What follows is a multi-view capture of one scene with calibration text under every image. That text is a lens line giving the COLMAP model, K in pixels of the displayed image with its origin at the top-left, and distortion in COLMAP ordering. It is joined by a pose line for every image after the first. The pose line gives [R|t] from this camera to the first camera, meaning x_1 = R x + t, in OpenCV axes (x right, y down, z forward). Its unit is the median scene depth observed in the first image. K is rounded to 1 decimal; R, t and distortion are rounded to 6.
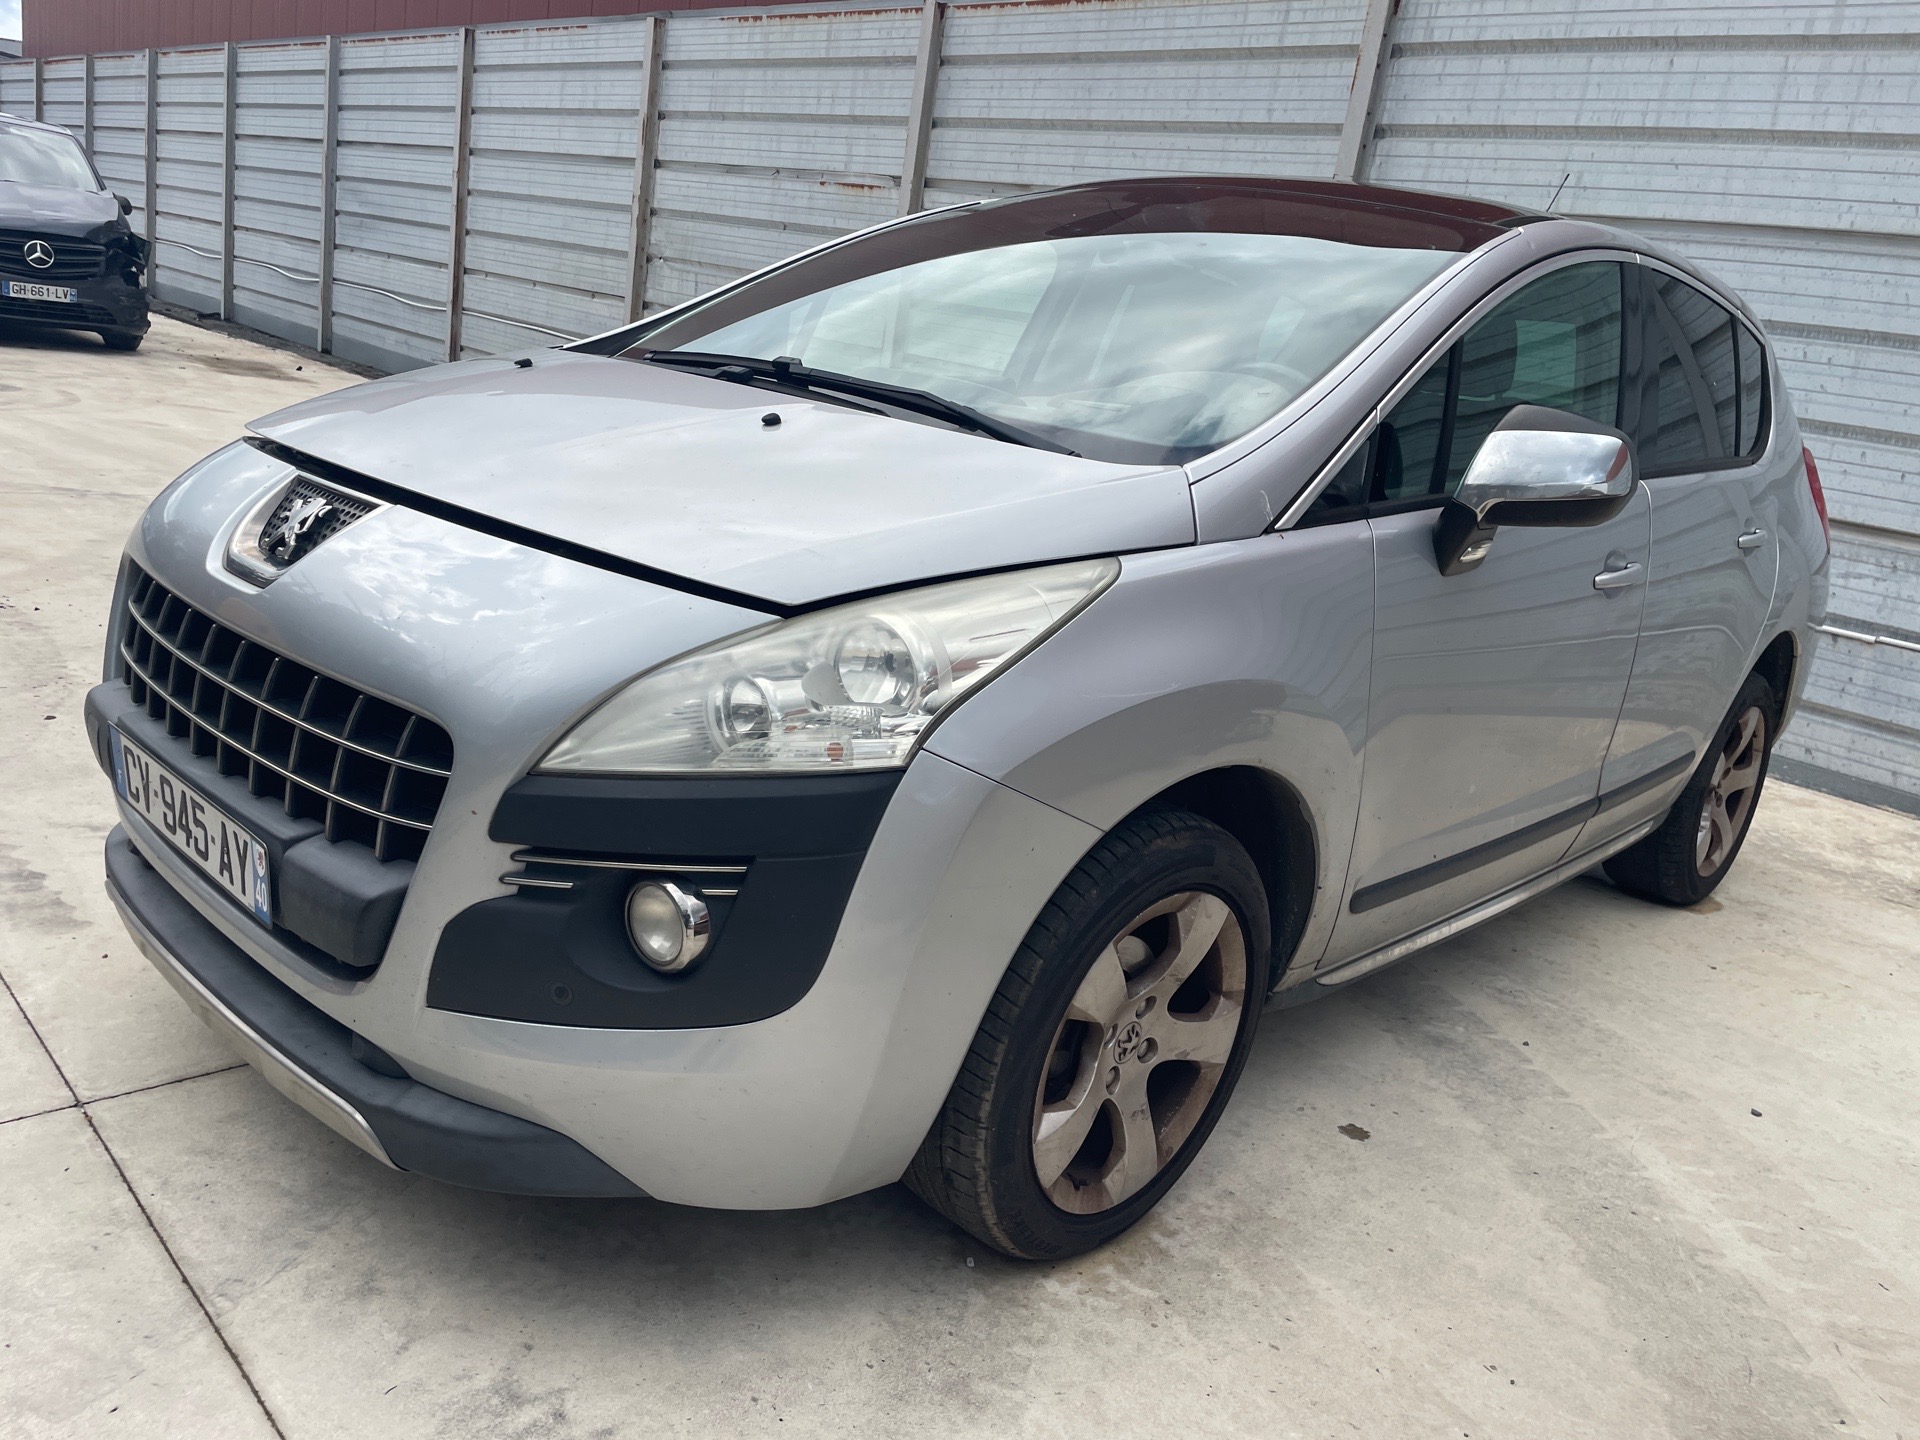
lens RADIAL K [[1452.4, 0, 910.6], [0, 1452.4, 744.0], [0, 0, 1]] dist [0.085107, -0.113134]
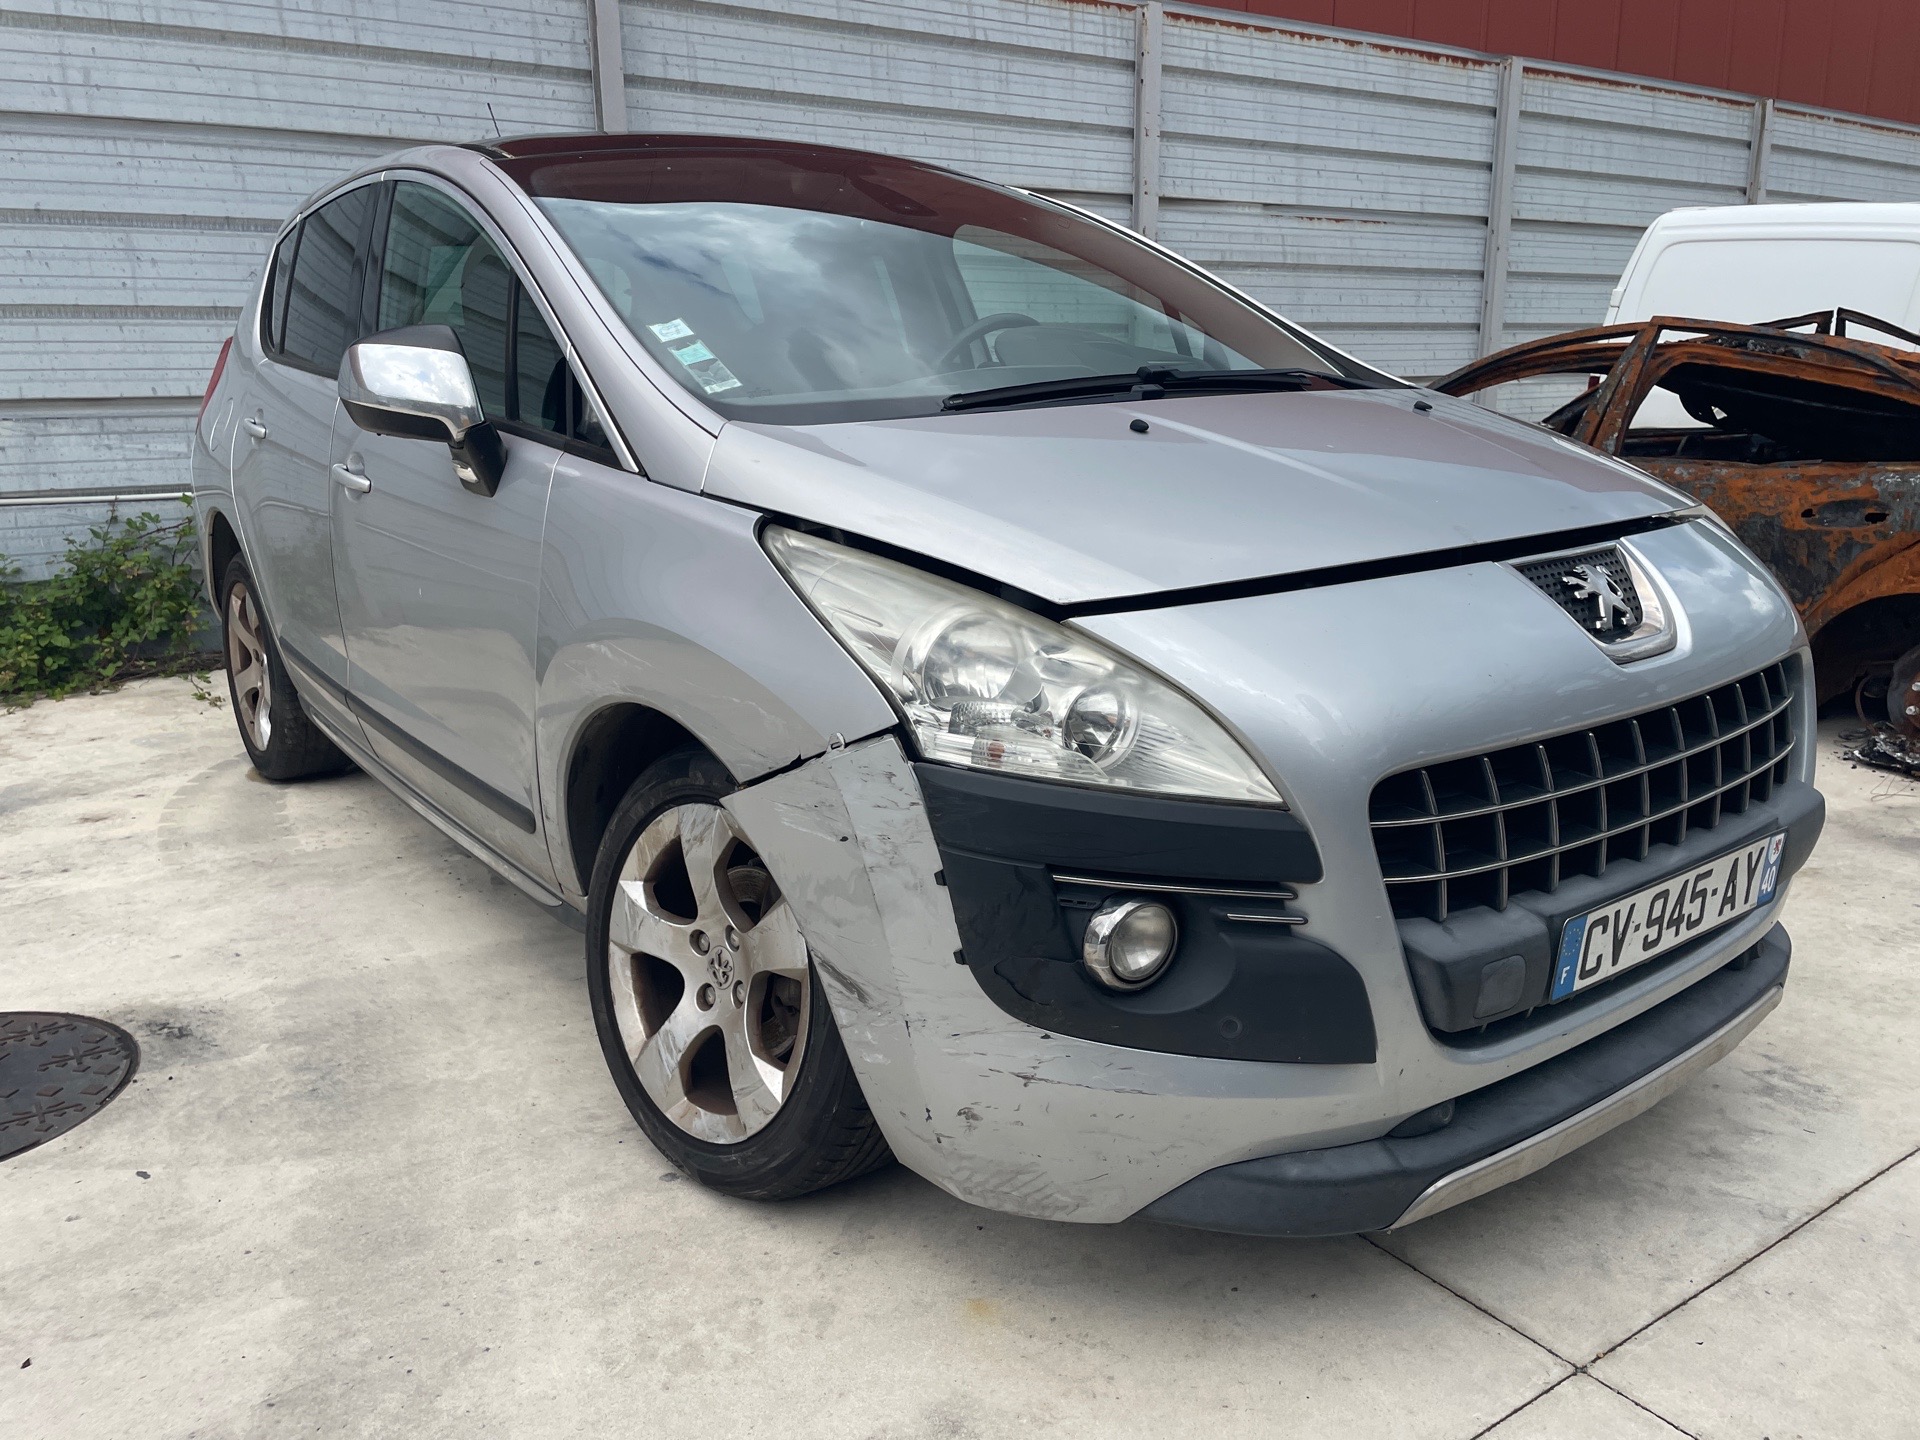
lens RADIAL K [[1452.4, 0, 964.8], [0, 1452.4, 724.6], [0, 0, 1]] dist [0.085107, -0.113134]
pose [[0.133562, -0.379741, 0.915400, -0.510653], [0.295299, 0.896968, 0.329009, -0.191297], [-0.946023, 0.226374, 0.231938, 0.434336]]
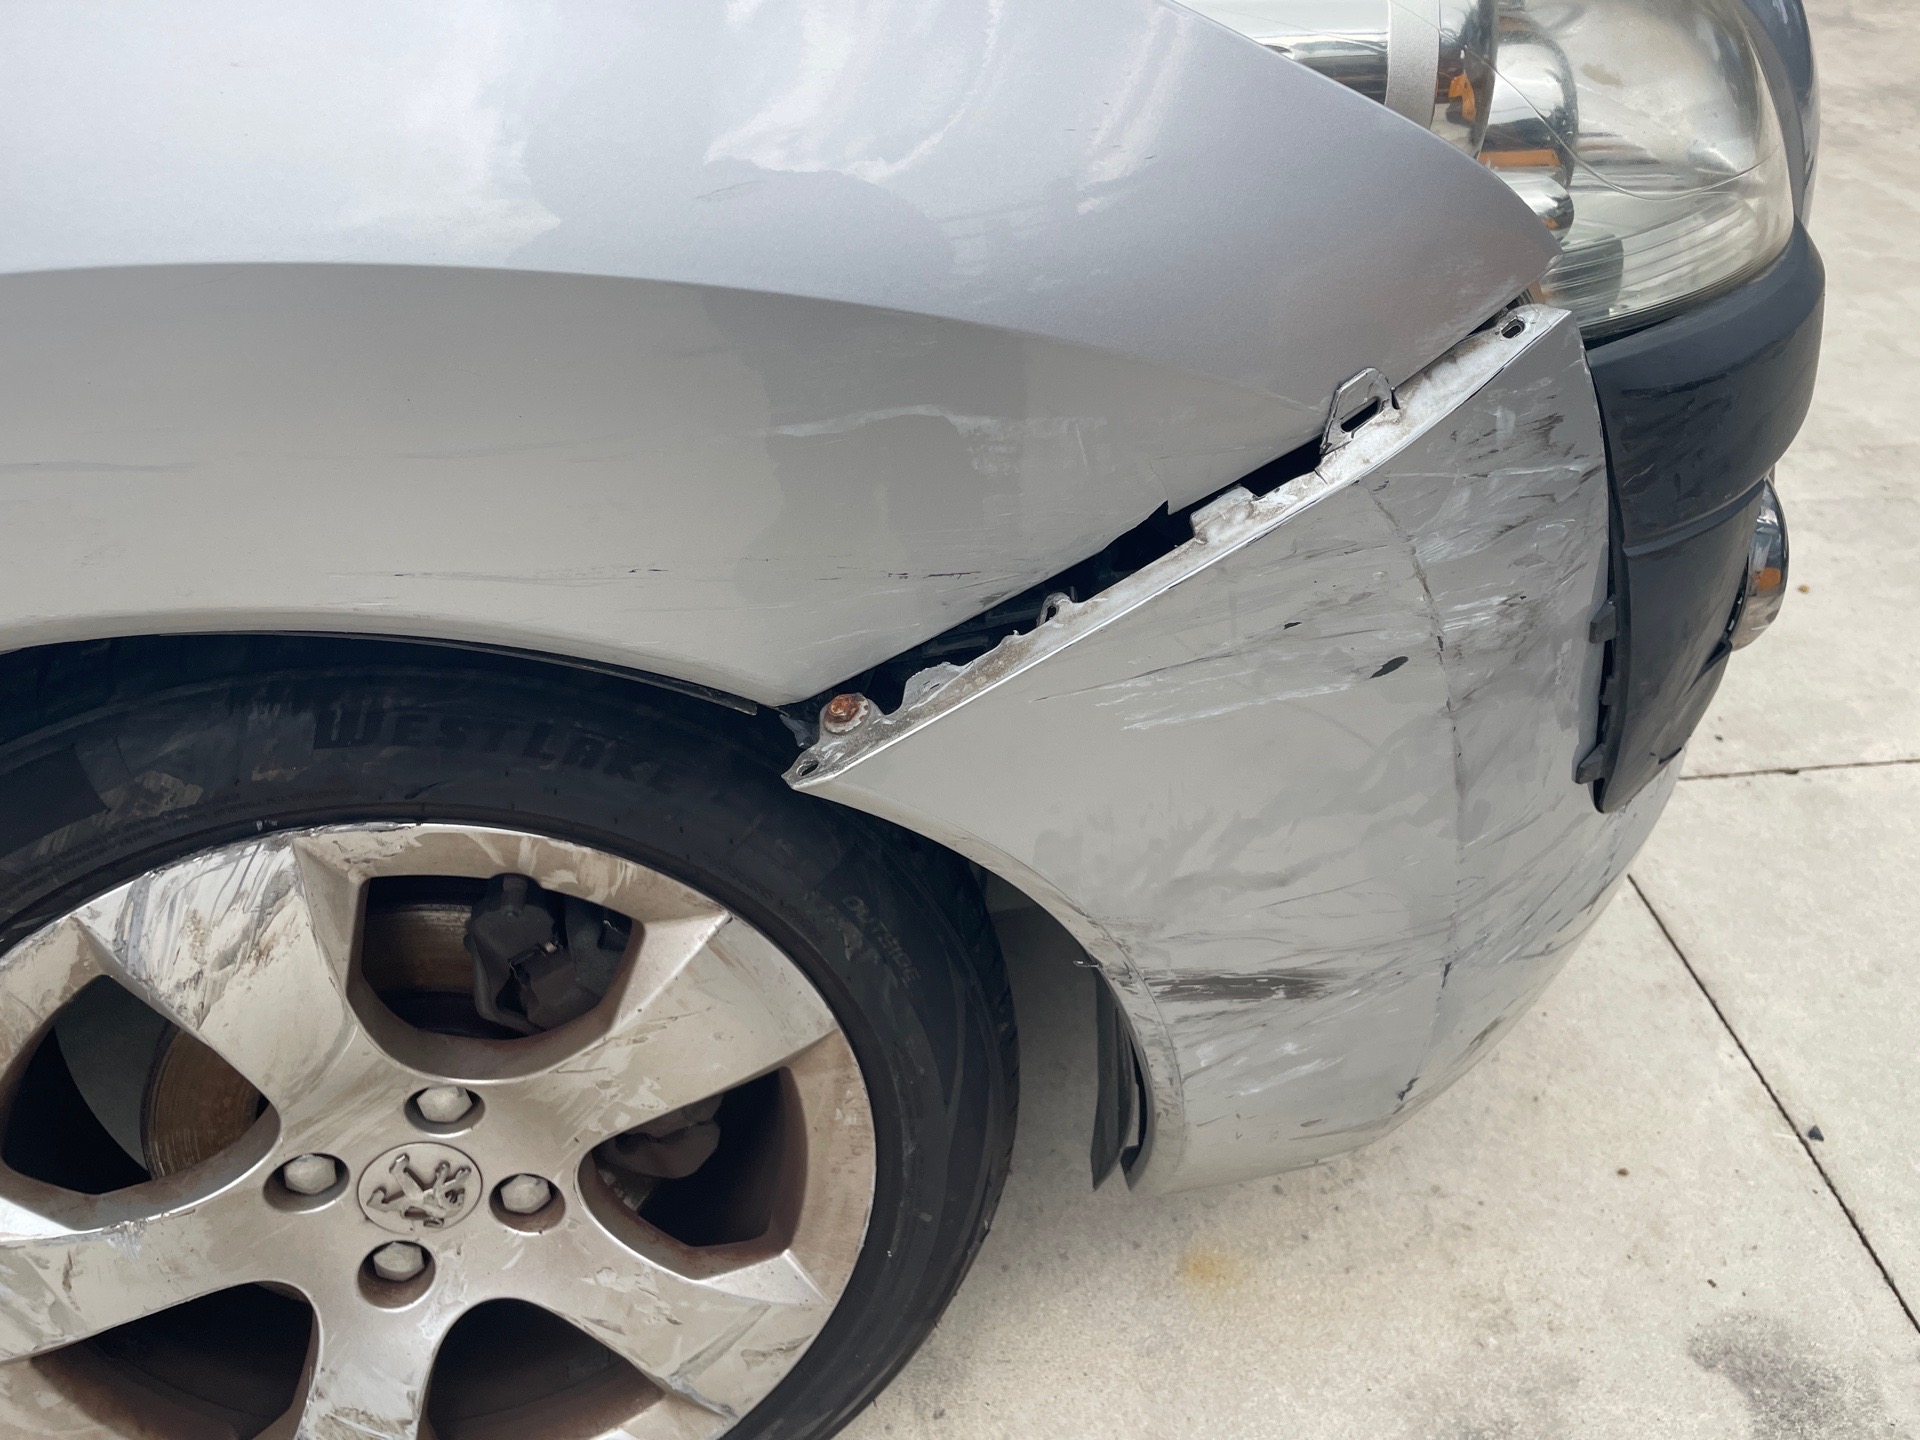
lens RADIAL K [[1452.4, 0, 970.8], [0, 1452.4, 745.7], [0, 0, 1]] dist [0.085107, -0.113134]
pose [[-0.783204, -0.463160, 0.414819, -0.256822], [0.088444, 0.577390, 0.811664, -0.160113], [-0.615442, 0.672387, -0.411250, 0.606464]]
